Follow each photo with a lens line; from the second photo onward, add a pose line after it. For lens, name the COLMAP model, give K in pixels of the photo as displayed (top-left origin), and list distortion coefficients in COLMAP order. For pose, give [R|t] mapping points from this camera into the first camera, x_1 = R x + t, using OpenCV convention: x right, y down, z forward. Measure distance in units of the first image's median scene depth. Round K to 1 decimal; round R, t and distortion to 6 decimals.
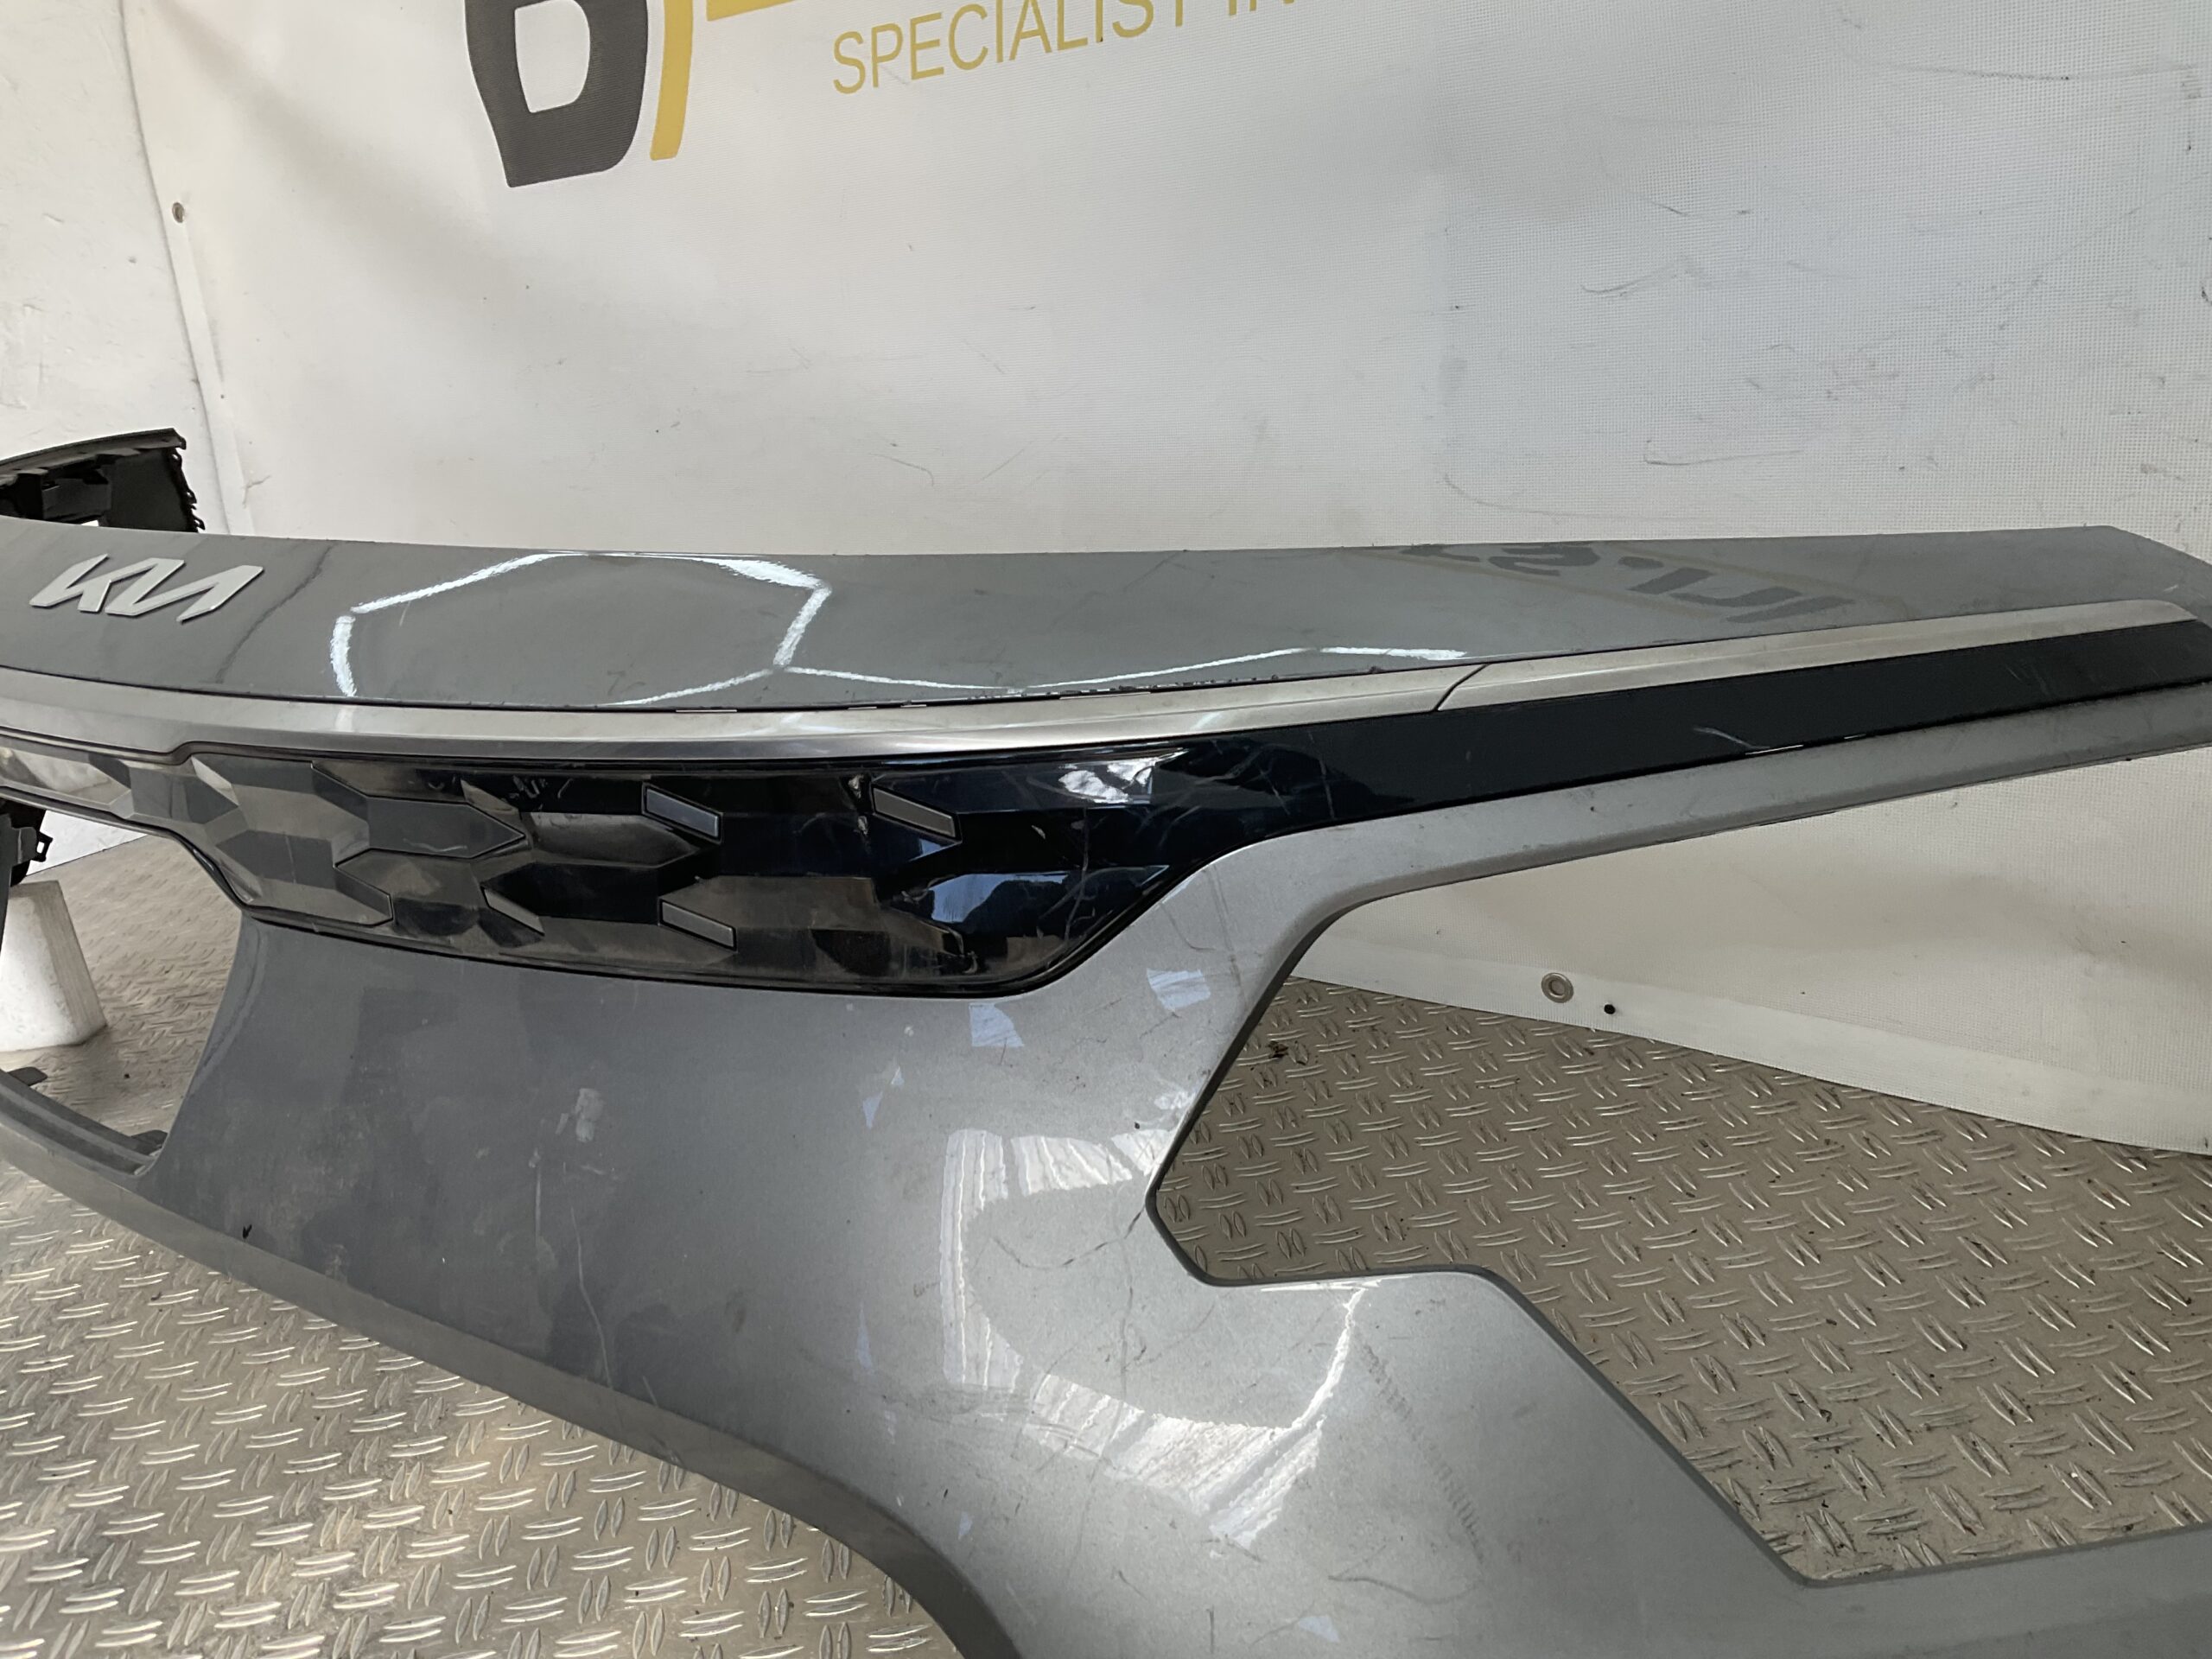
lens RADIAL K [[1832.8, 0, 1113.2], [0, 1832.8, 825.7], [0, 0, 1]] dist [0.116118, -0.251549]
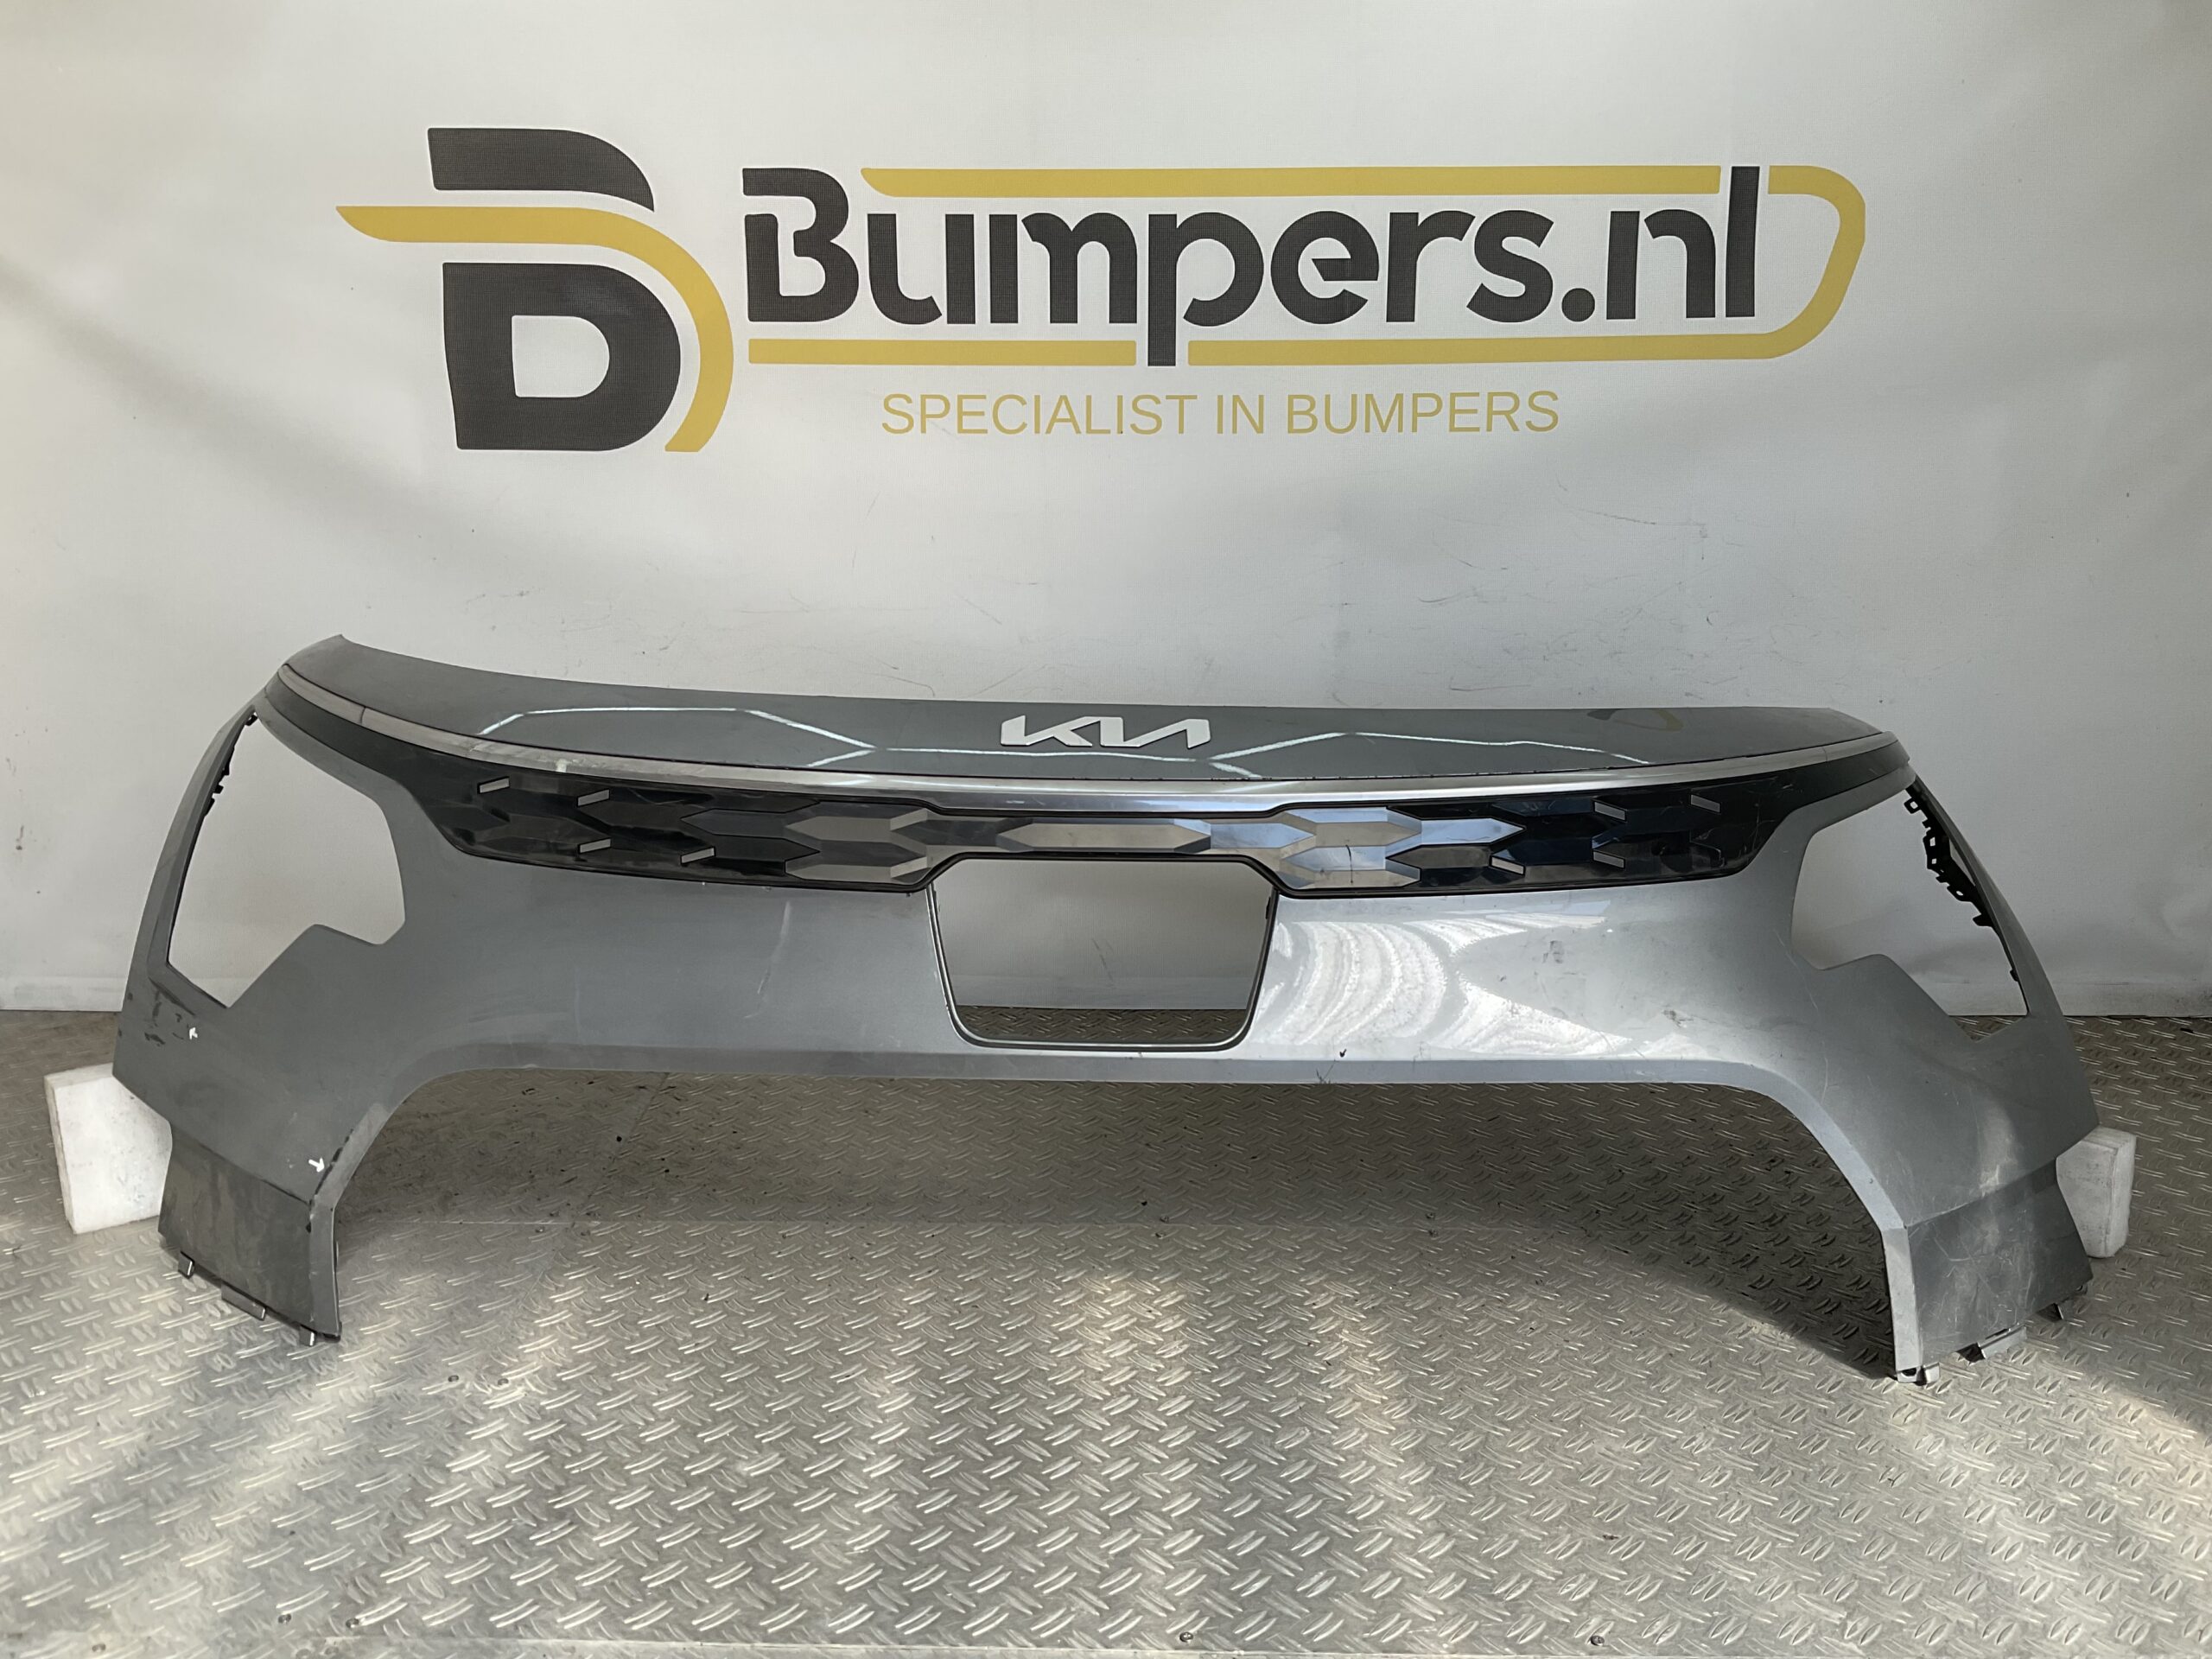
lens RADIAL K [[1807.7, 0, 1101.3], [0, 1807.7, 820.1], [0, 0, 1]] dist [0.112780, -0.239253]
pose [[0.785834, -0.018954, 0.618147, -1.454708], [0.104596, 0.989204, -0.102638, 0.116723], [-0.609528, 0.145313, 0.779333, -0.282308]]
